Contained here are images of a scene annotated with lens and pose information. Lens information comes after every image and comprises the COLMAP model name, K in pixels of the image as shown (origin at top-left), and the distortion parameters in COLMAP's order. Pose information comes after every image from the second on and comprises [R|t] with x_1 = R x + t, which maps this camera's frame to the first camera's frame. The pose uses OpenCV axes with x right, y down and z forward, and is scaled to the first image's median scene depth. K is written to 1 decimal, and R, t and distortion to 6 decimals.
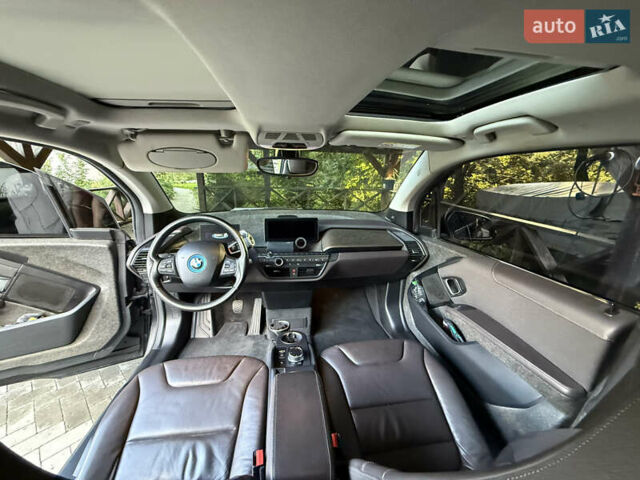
lens RADIAL K [[256.8, 0, 319.4], [0, 256.8, 239.8], [0, 0, 1]] dist [-0.000447, 0.000533]
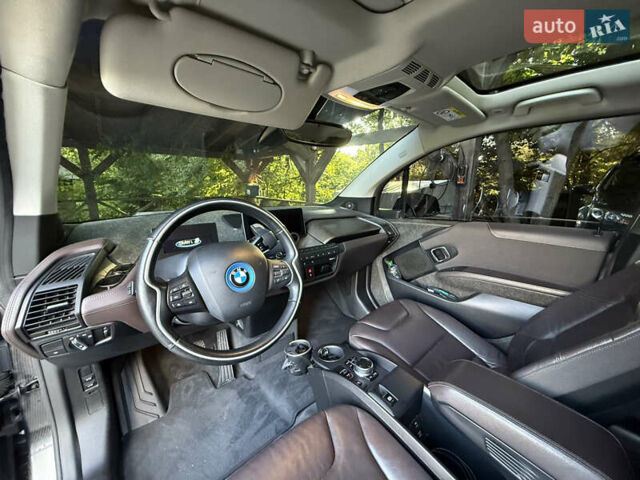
lens RADIAL K [[256.8, 0, 318.5], [0, 256.8, 238.3], [0, 0, 1]] dist [-0.000447, 0.000533]
pose [[0.824235, -0.131142, 0.550853, -0.493528], [0.156950, 0.987606, 0.000277, 0.024549], [-0.544062, 0.086229, 0.834602, 0.312712]]
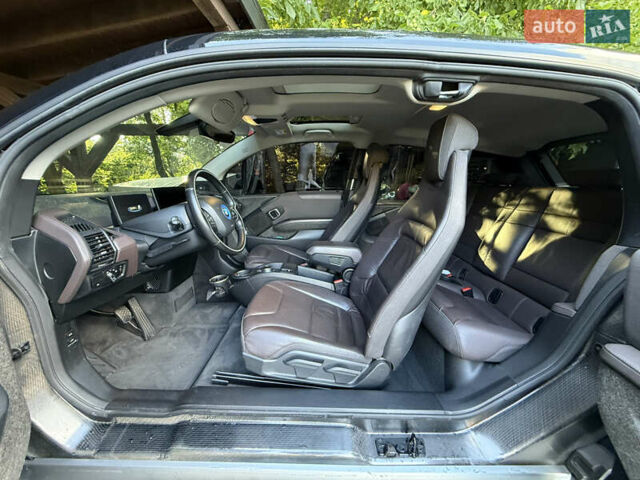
lens RADIAL K [[256.8, 0, 320.1], [0, 256.8, 241.1], [0, 0, 1]] dist [-0.000447, 0.000533]
pose [[0.145246, -0.243727, 0.958906, -1.157460], [0.262461, 0.943952, 0.200171, 0.074848], [-0.953948, 0.222601, 0.201074, 0.328053]]
